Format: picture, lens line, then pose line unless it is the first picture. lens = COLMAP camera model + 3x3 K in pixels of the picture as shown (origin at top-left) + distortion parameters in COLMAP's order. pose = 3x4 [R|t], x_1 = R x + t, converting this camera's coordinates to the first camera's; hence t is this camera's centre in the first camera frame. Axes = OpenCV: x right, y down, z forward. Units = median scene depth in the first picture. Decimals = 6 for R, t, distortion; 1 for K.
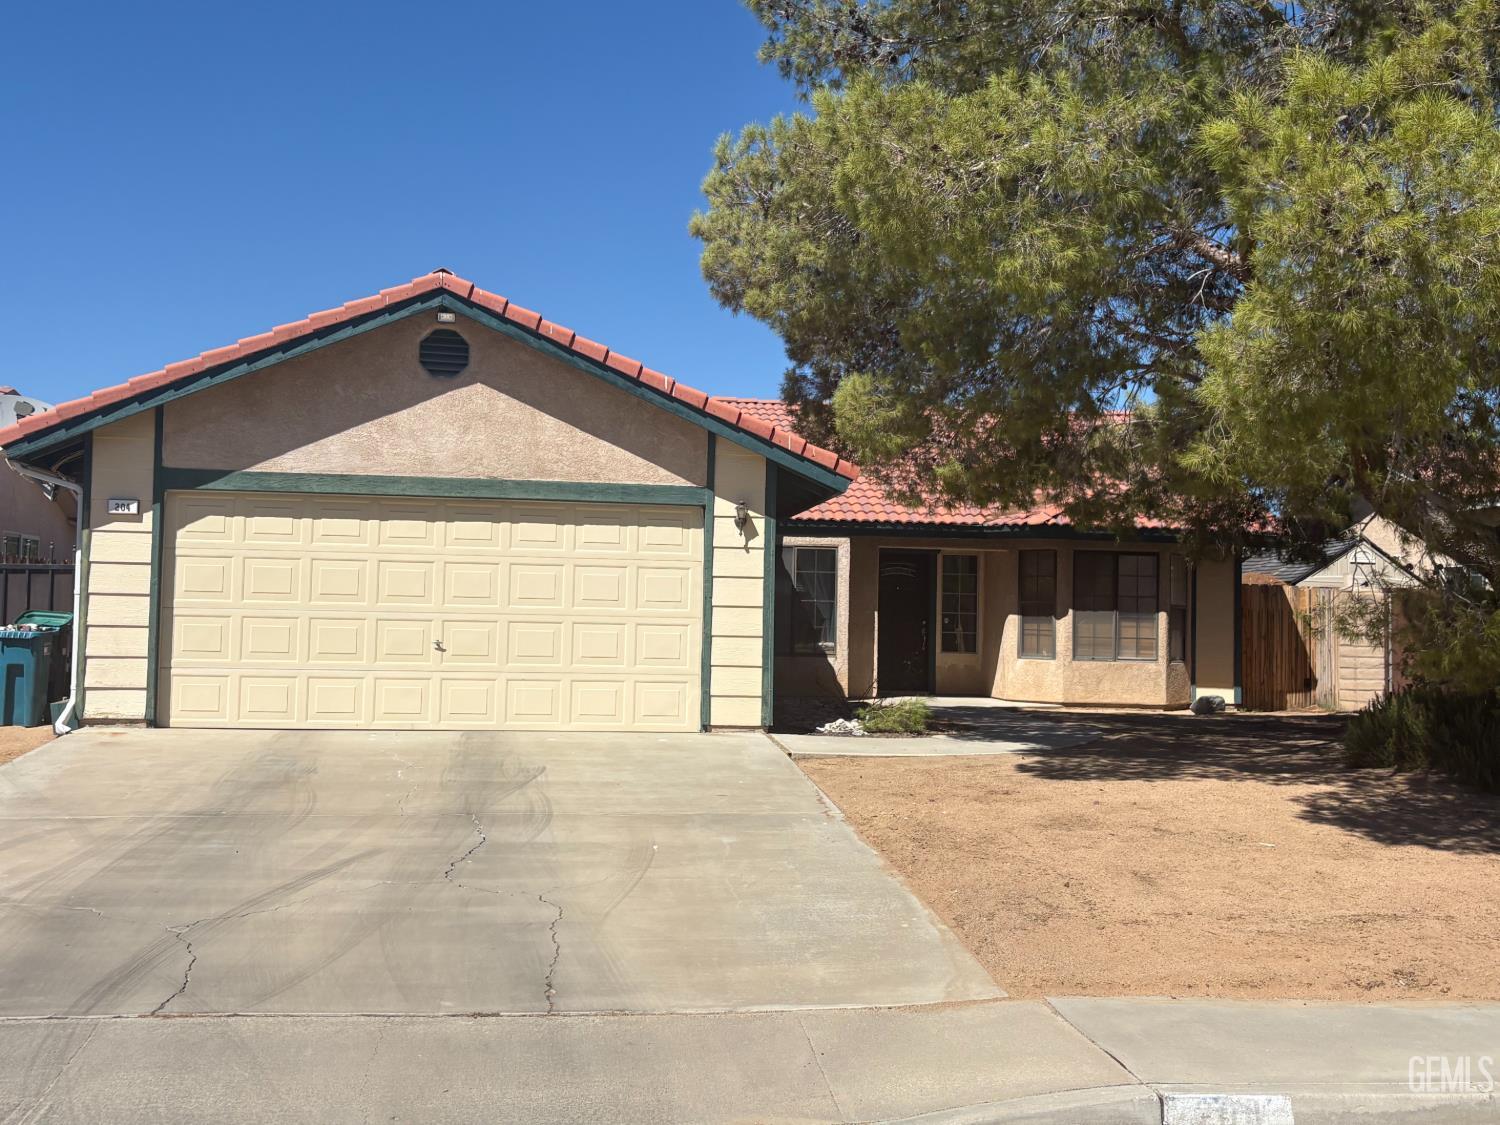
lens RADIAL K [[1568.2, 0, 750.0], [0, 1568.2, 562.5], [0, 0, 1]] dist [-0.005763, -0.009726]
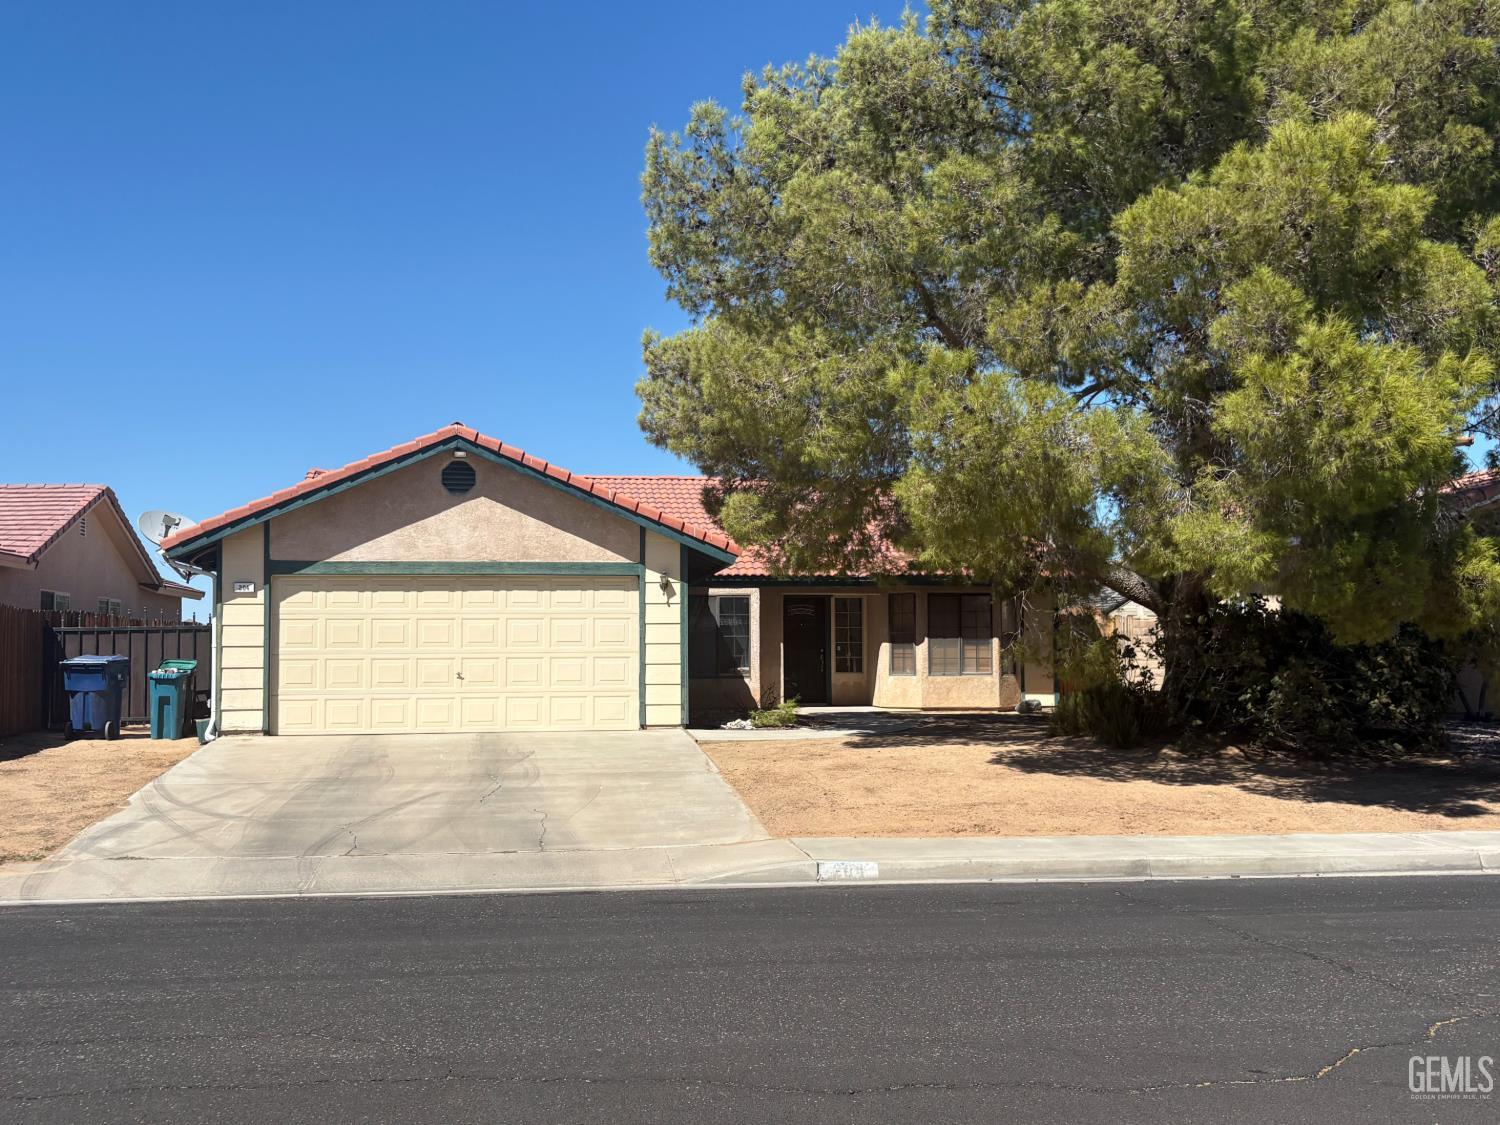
lens RADIAL K [[1582.7, 0, 800.1], [0, 1582.7, 570.4], [0, 0, 1]] dist [-0.004331, -0.007413]
pose [[0.998768, -0.024328, 0.043246, 0.060063], [0.024902, 0.999608, -0.012781, -0.018936], [-0.042918, 0.013842, 0.998983, -0.505744]]
